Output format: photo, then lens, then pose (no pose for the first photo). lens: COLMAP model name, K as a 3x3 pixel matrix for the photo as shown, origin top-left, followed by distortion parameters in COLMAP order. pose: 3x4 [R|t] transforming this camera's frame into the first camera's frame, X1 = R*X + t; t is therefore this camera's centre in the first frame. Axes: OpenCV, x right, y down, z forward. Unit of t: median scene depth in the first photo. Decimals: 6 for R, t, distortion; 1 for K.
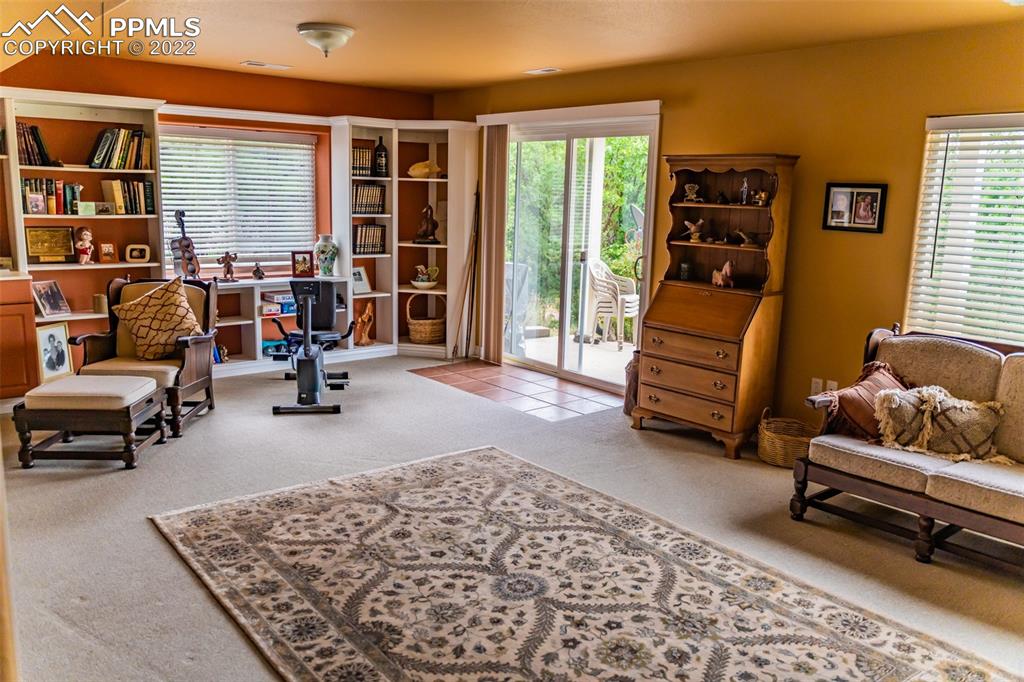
lens RADIAL K [[807.3, 0, 512.0], [0, 807.3, 341.0], [0, 0, 1]] dist [-0.010273, 0.010748]
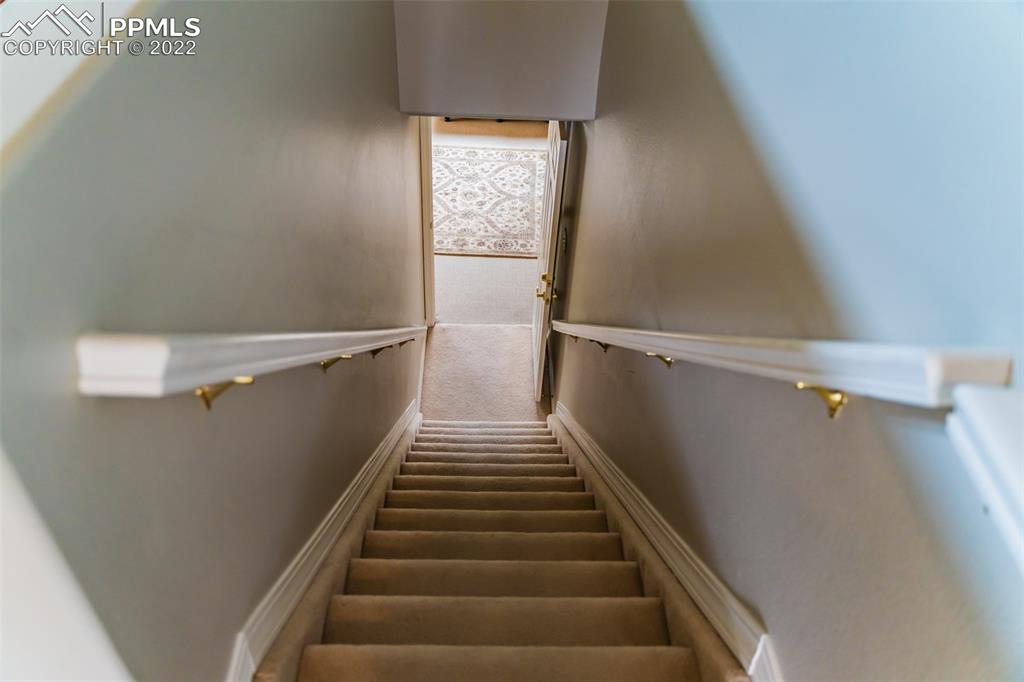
lens RADIAL K [[807.3, 0, 512.0], [0, 807.3, 341.0], [0, 0, 1]] dist [-0.010273, 0.010748]
pose [[0.629720, -0.518217, 0.578709, -0.848756], [0.113665, 0.798419, 0.591276, -0.441300], [-0.768461, -0.306559, 0.561684, -0.448163]]
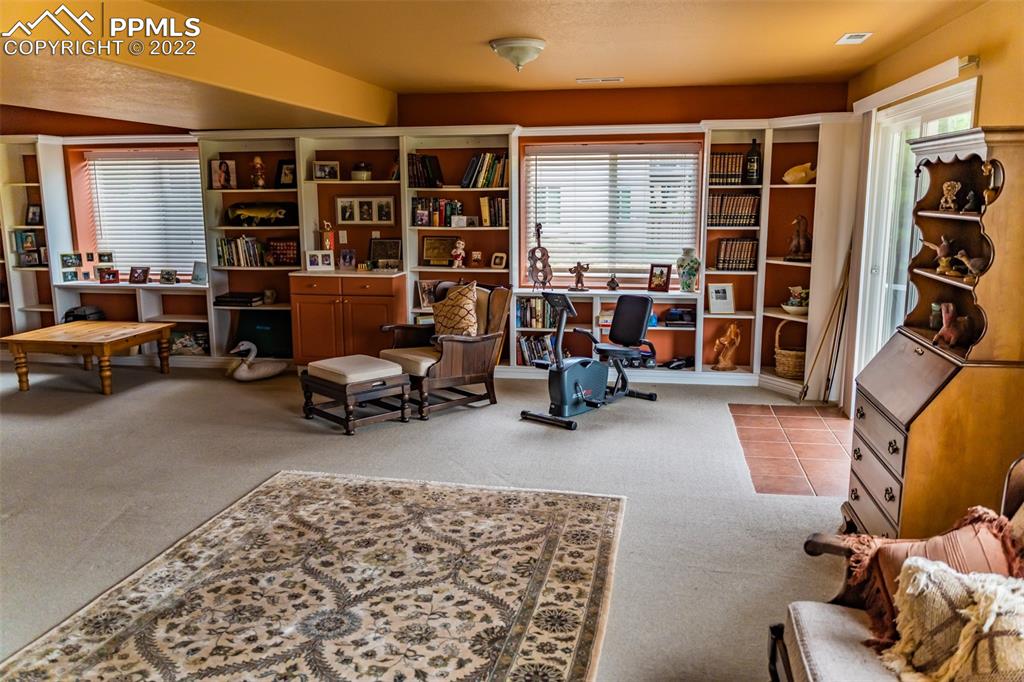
lens RADIAL K [[807.3, 0, 512.0], [0, 807.3, 341.0], [0, 0, 1]] dist [-0.010273, 0.010748]
pose [[0.639769, 0.108353, -0.760891, 0.470820], [-0.118716, 0.992063, 0.041455, -0.049273], [0.759343, 0.063808, 0.647555, 0.305212]]
